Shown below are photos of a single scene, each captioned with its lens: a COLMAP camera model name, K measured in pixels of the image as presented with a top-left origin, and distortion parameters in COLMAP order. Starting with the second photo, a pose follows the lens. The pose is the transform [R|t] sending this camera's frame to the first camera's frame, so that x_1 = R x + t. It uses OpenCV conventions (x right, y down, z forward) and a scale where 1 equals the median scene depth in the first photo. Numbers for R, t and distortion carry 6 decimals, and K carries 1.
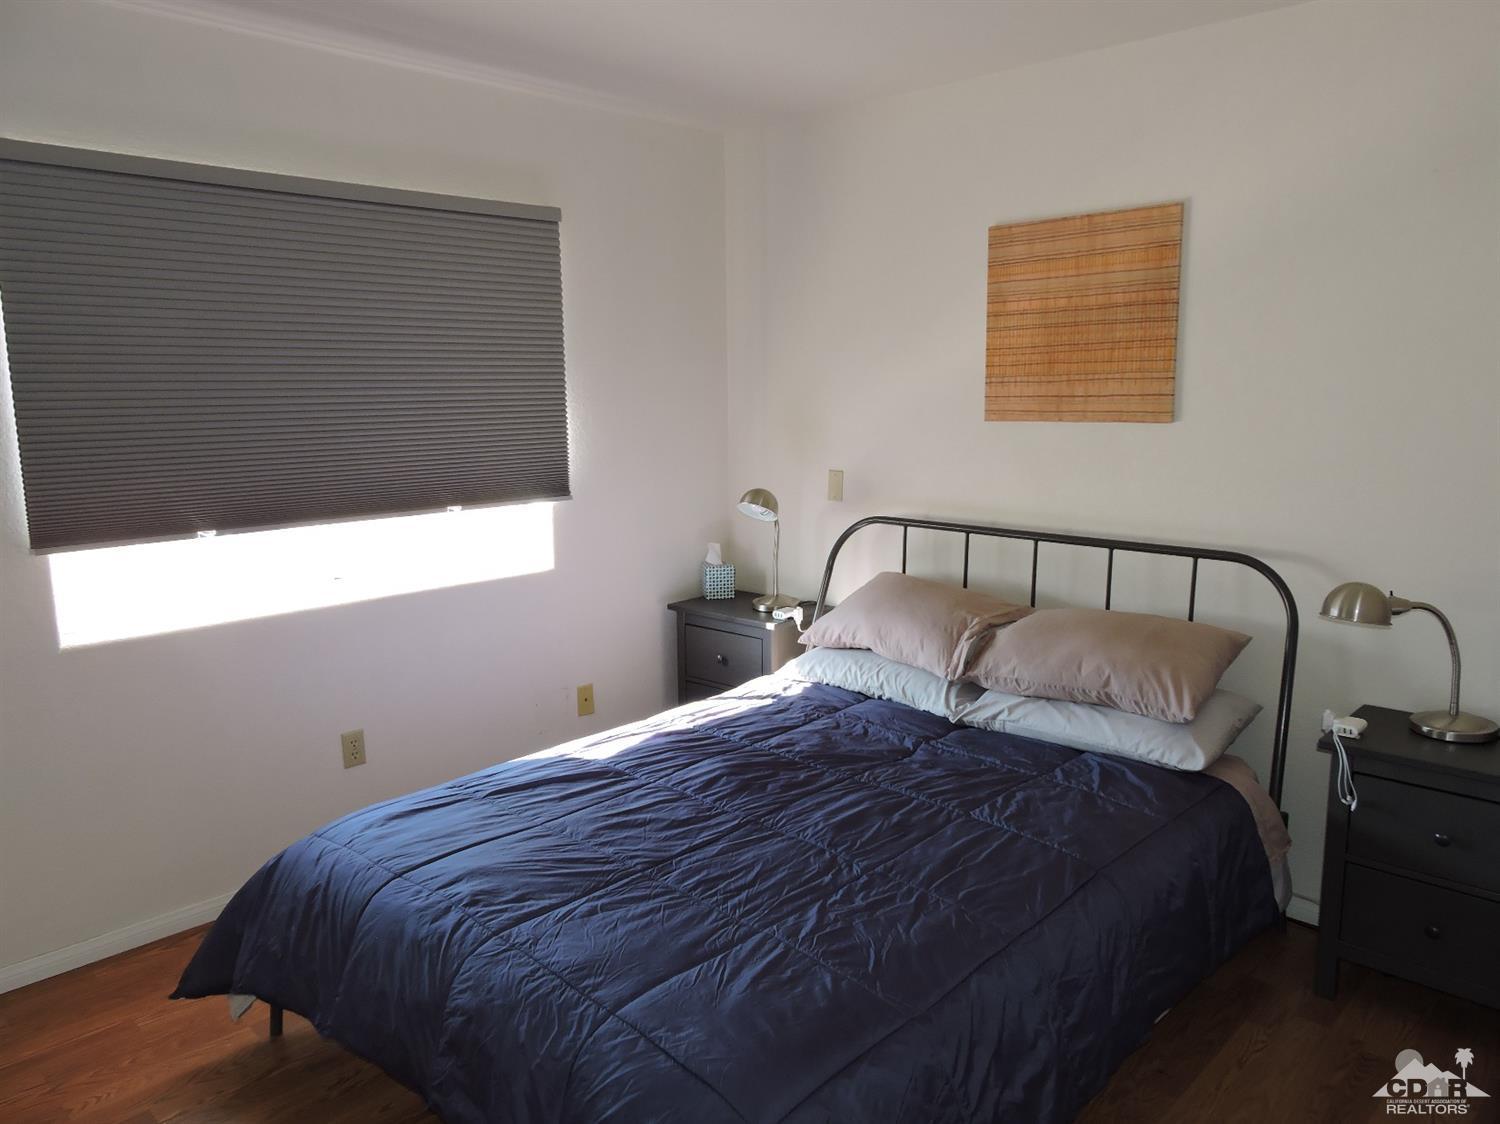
lens RADIAL K [[1067.8, 0, 747.7], [0, 1067.8, 566.2], [0, 0, 1]] dist [0.000688, -0.004173]
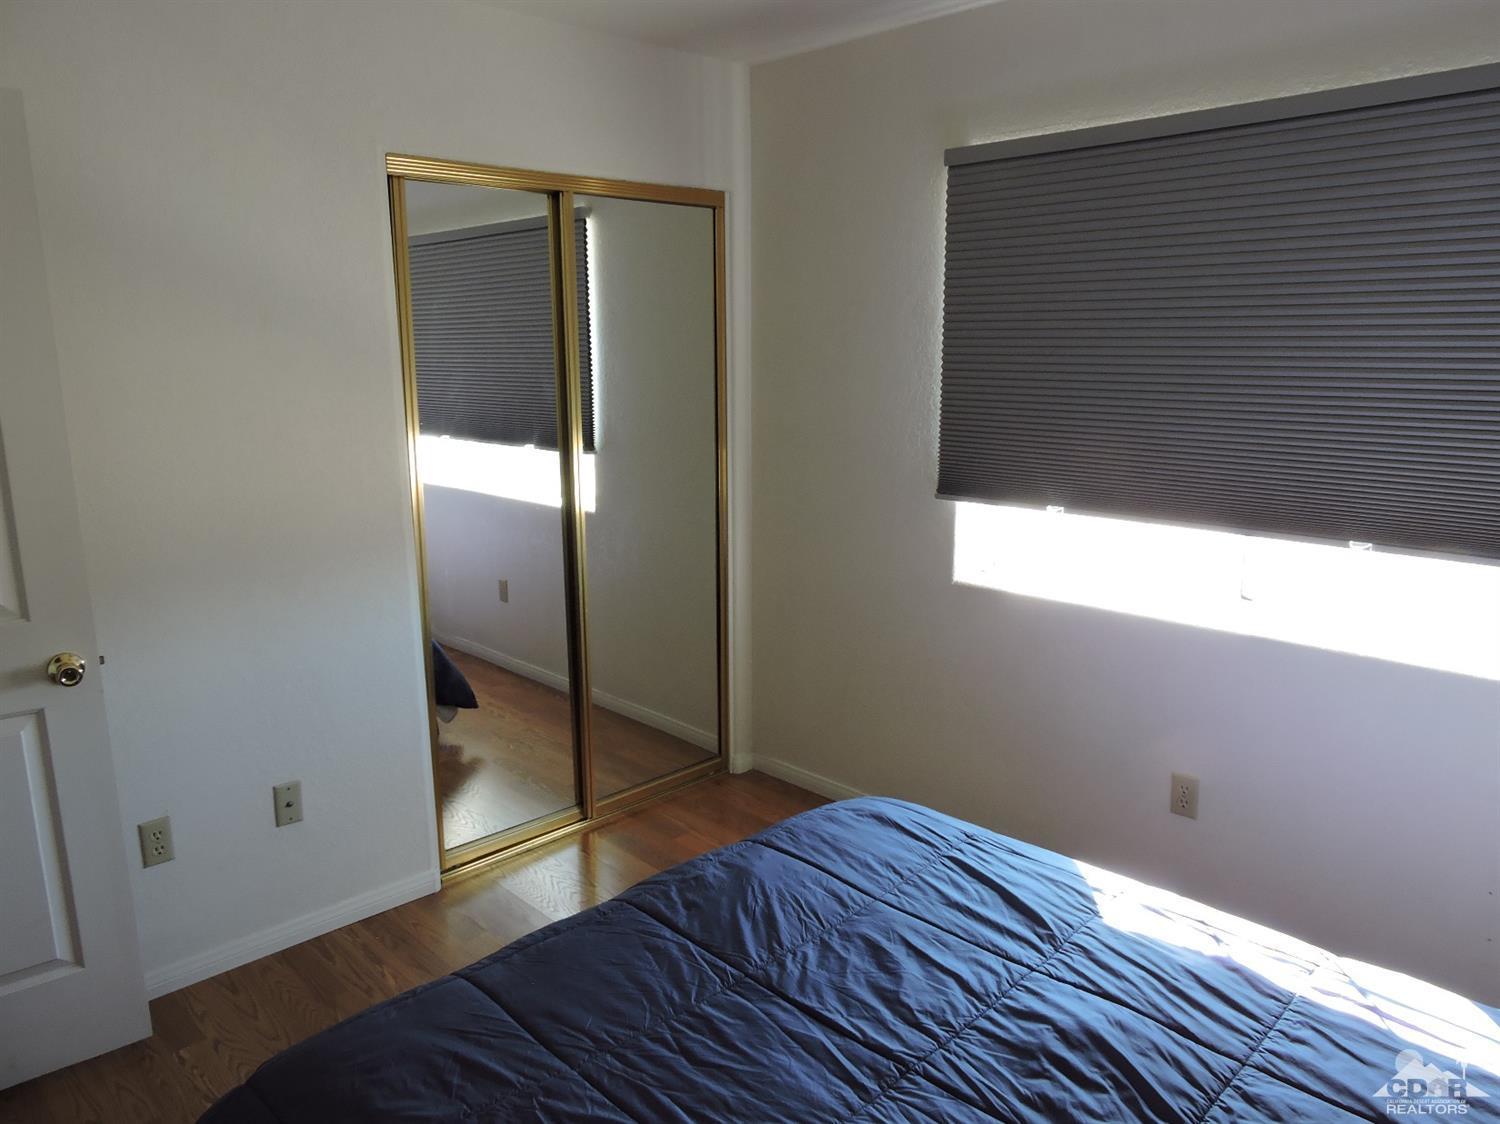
lens RADIAL K [[1067.8, 0, 748.3], [0, 1067.8, 560.0], [0, 0, 1]] dist [0.000688, -0.004173]
pose [[-0.040782, 0.202866, -0.978357, 0.556815], [-0.162603, 0.964771, 0.206827, -0.164891], [0.985848, 0.167519, -0.006359, 0.840735]]
